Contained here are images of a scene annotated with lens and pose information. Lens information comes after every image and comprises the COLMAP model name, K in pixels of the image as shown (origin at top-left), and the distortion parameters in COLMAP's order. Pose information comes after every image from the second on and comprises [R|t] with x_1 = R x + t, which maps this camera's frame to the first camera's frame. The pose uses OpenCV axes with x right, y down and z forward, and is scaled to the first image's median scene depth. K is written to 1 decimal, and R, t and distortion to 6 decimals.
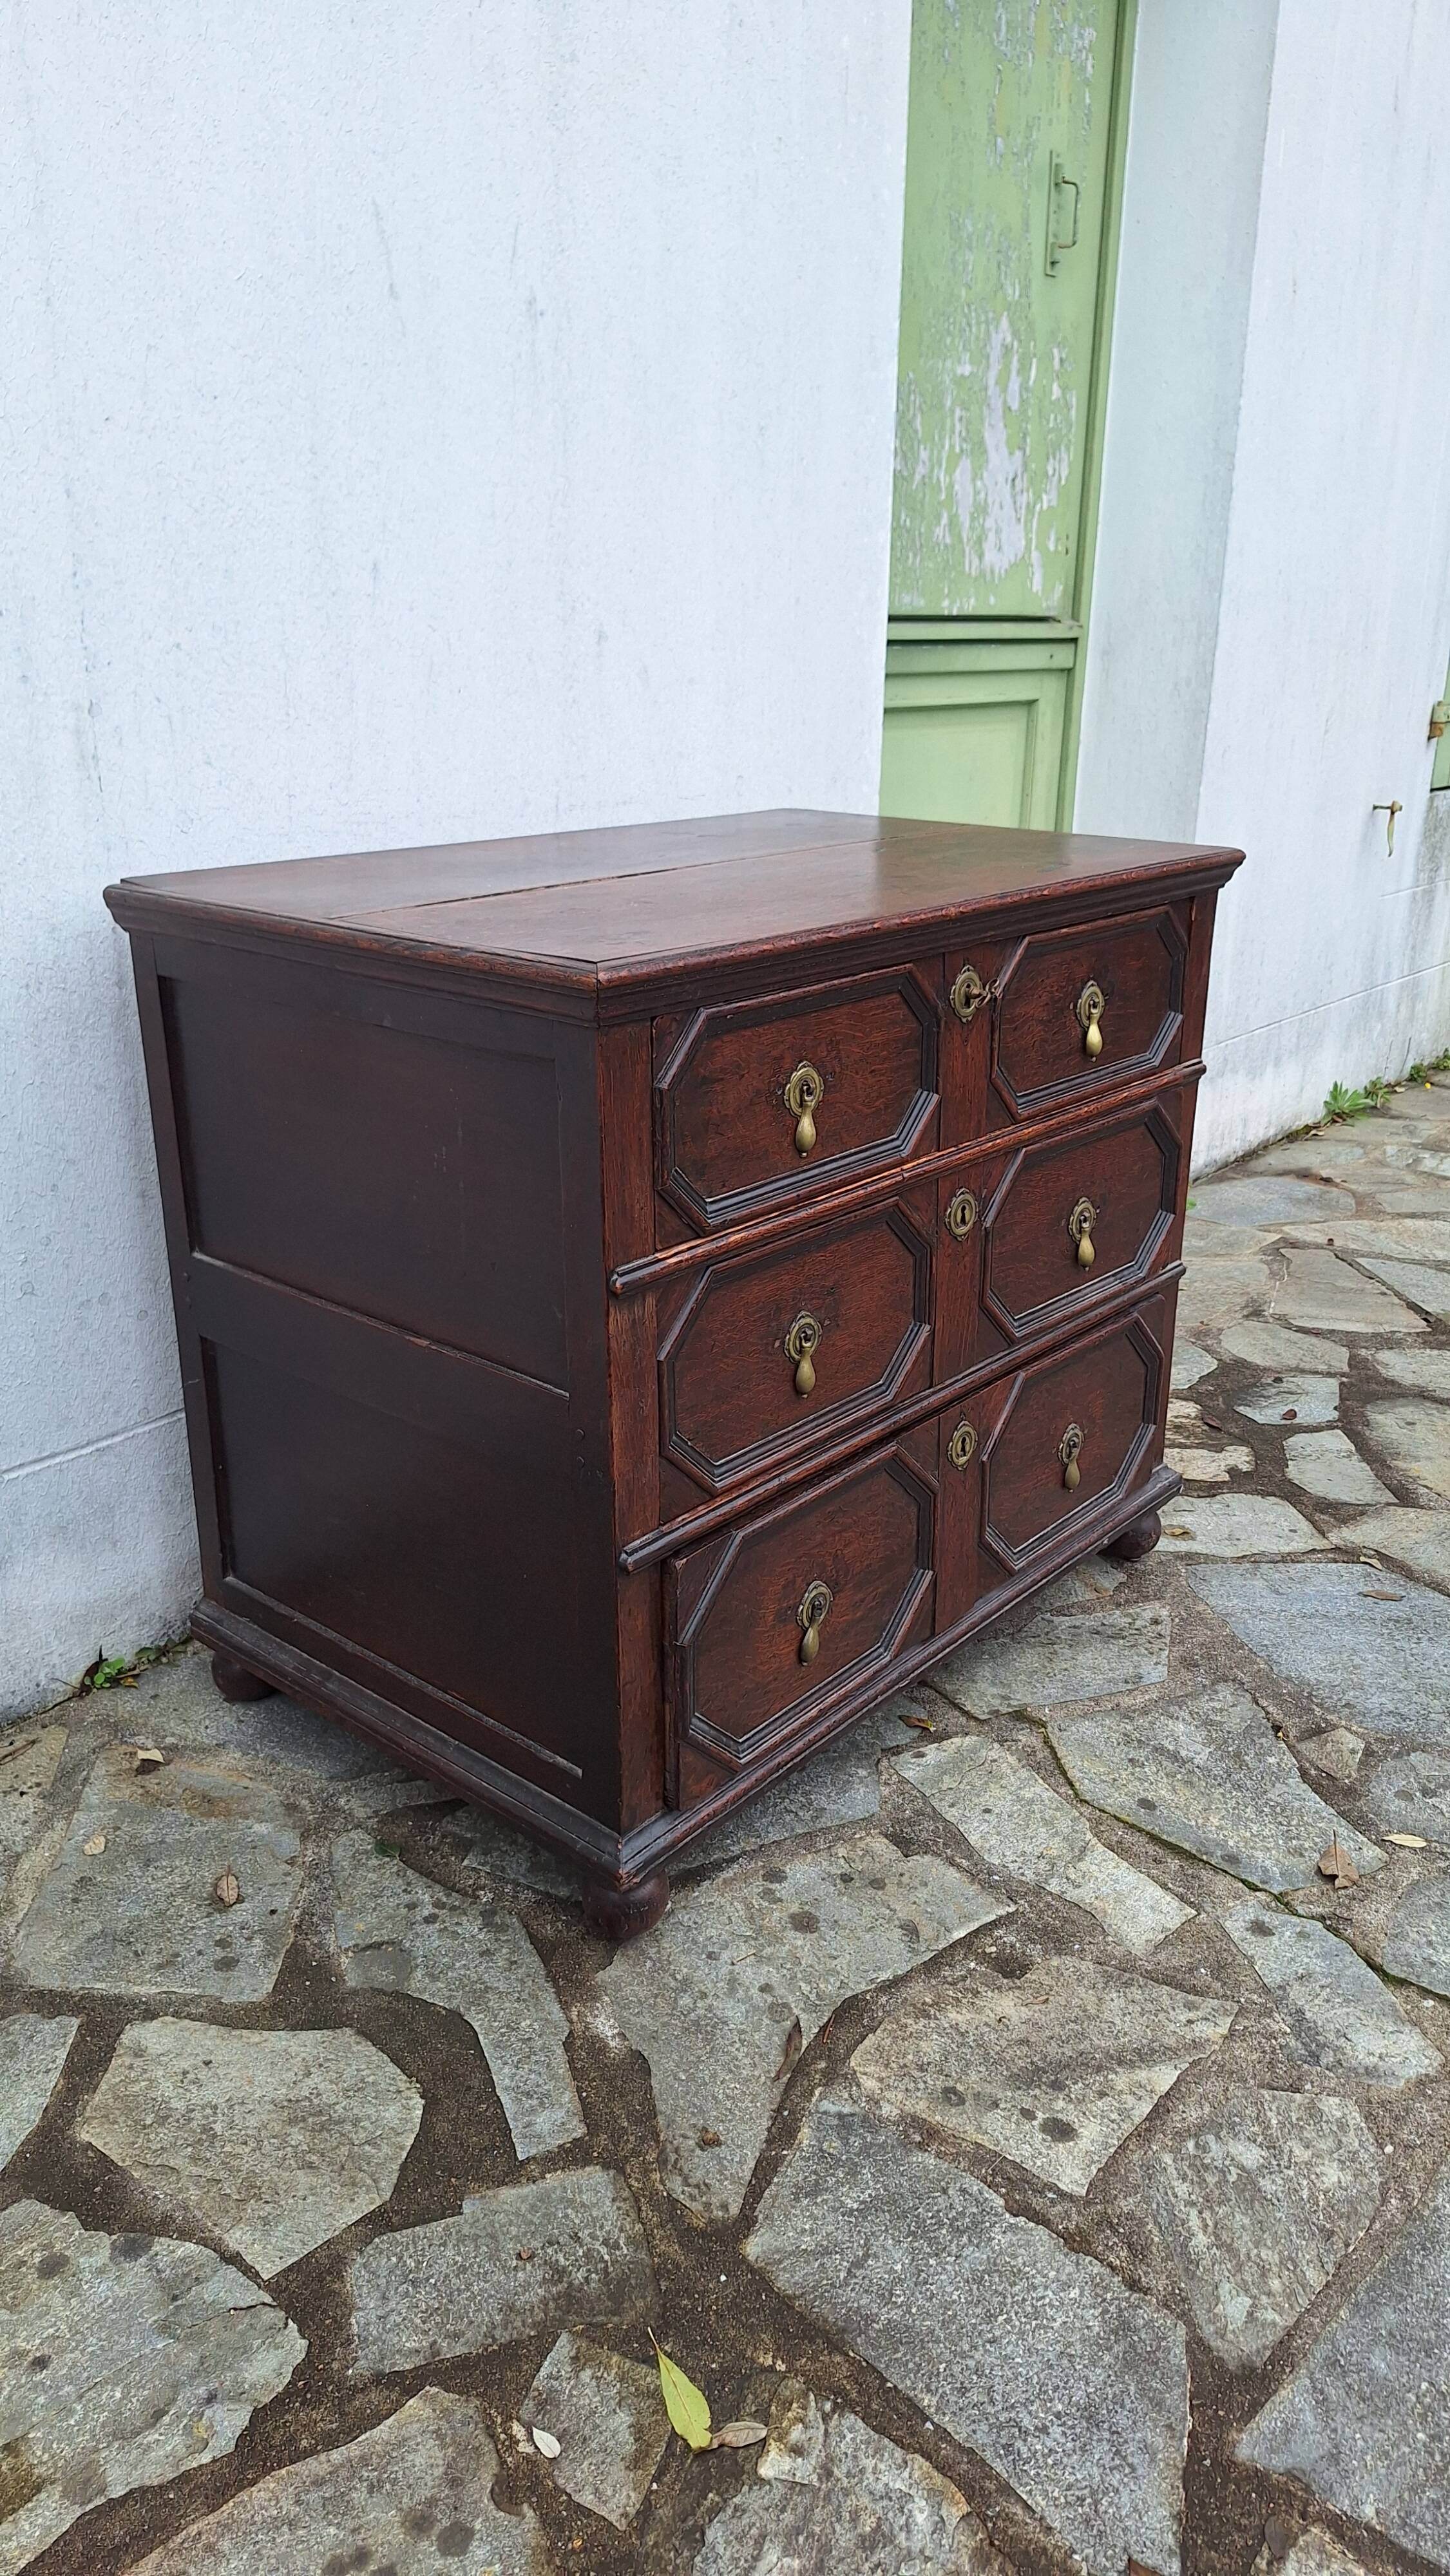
lens RADIAL K [[1802.2, 0, 707.6], [0, 1802.2, 1262.4], [0, 0, 1]] dist [0.053859, -0.070648]
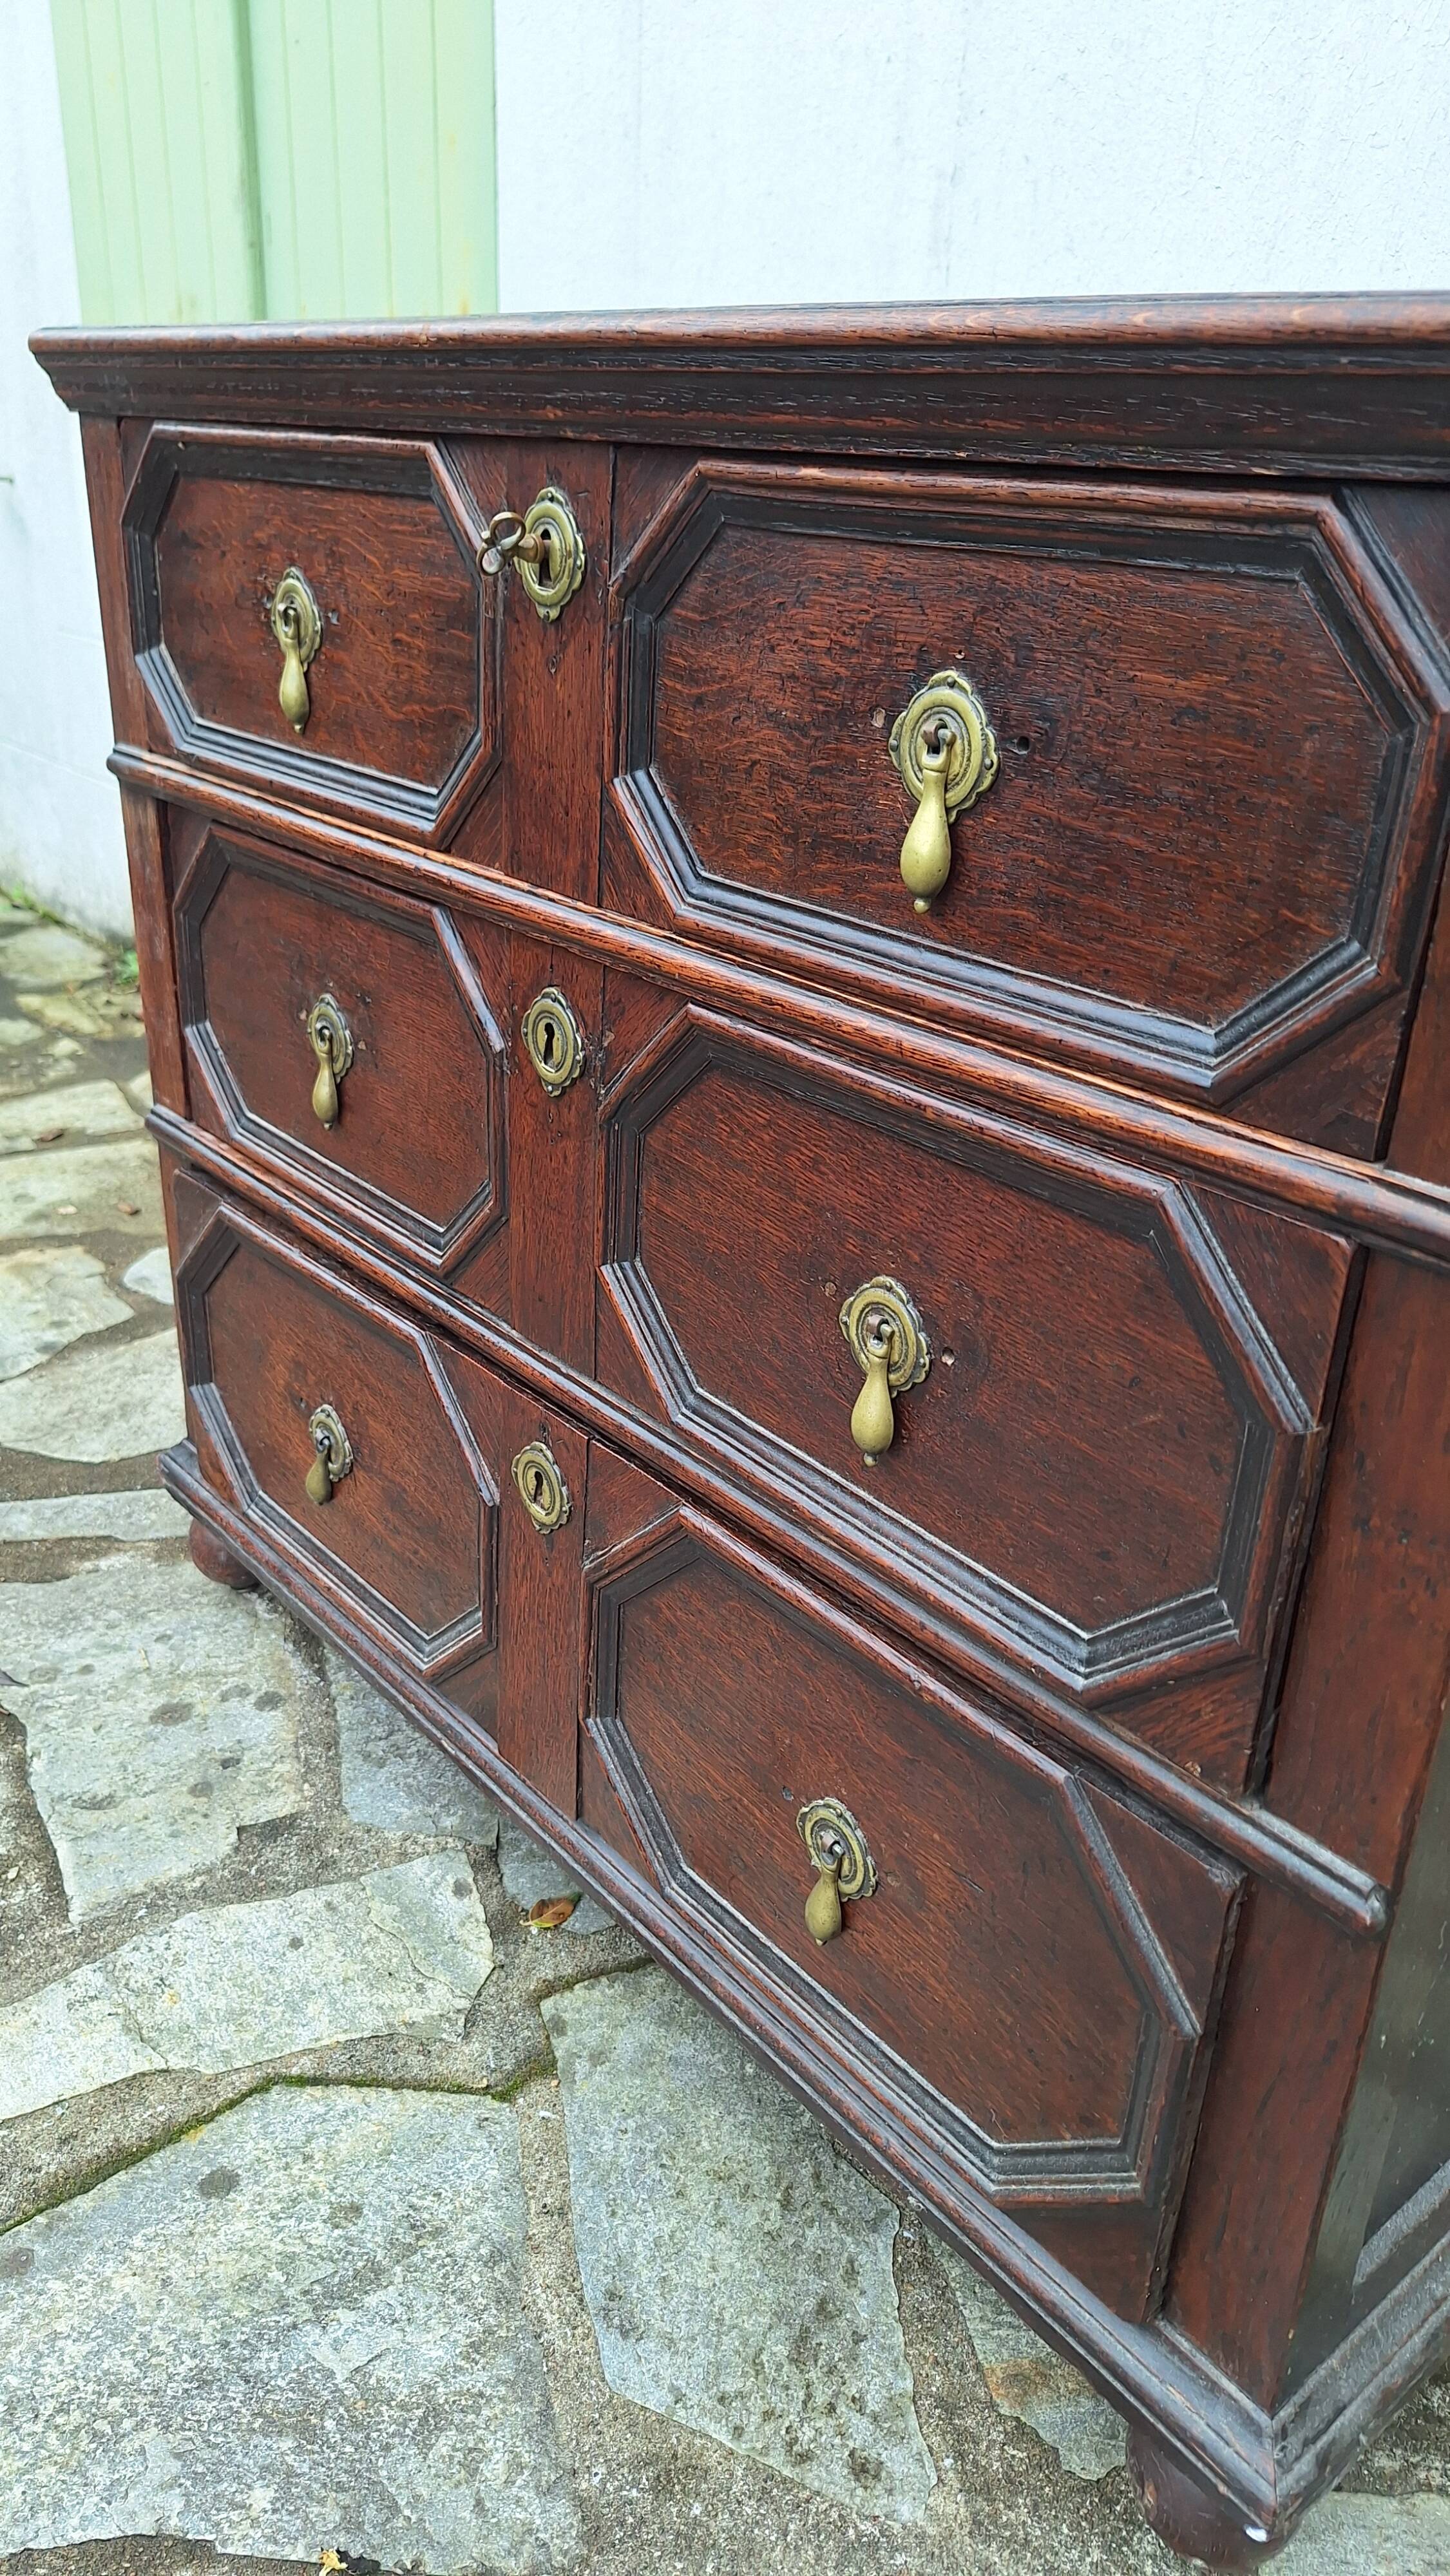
lens RADIAL K [[1802.2, 0, 709.9], [0, 1802.2, 1277.2], [0, 0, 1]] dist [0.053859, -0.070648]
pose [[-0.149676, 0.406479, -0.901317, 0.618885], [-0.365275, 0.824364, 0.432433, -0.207190], [0.918788, 0.393954, 0.025089, 1.065401]]
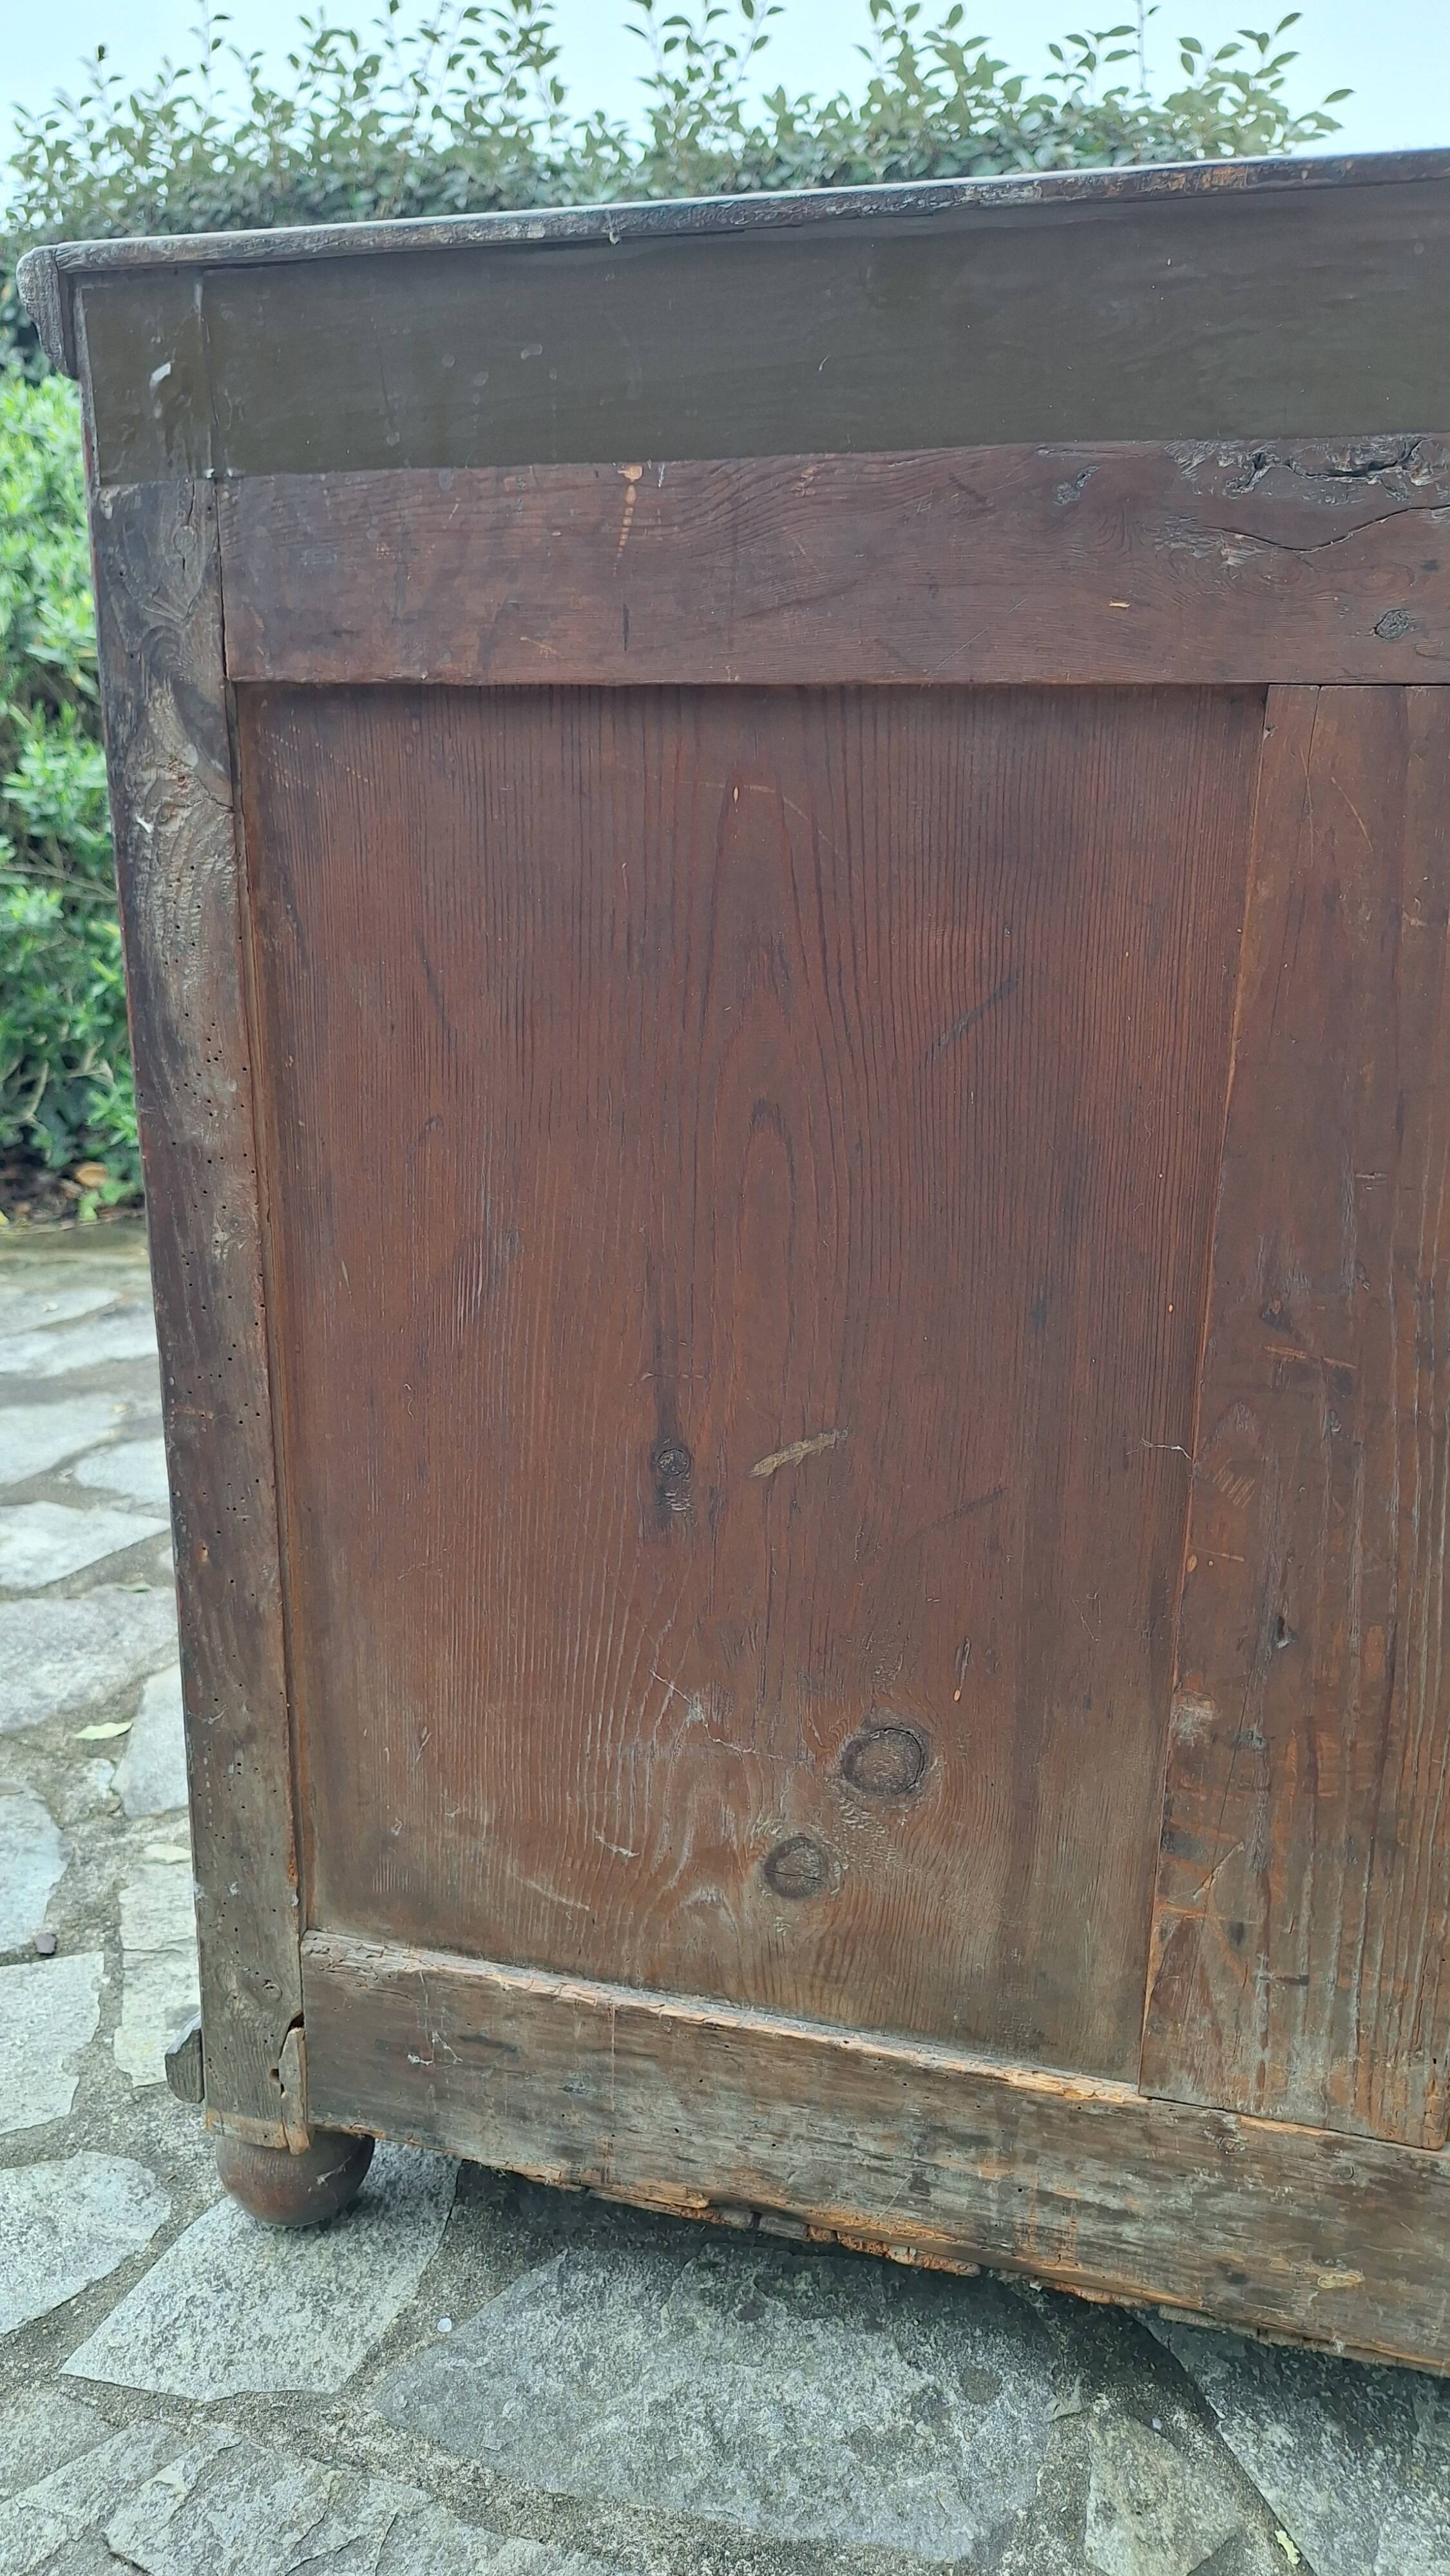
lens RADIAL K [[1802.2, 0, 721.1], [0, 1802.2, 1283.1], [0, 0, 1]] dist [0.053859, -0.070648]
pose [[-0.966843, 0.046146, -0.251169, 0.577653], [-0.106595, 0.820834, 0.561132, -0.180974], [0.232062, 0.569299, -0.788699, 1.258573]]
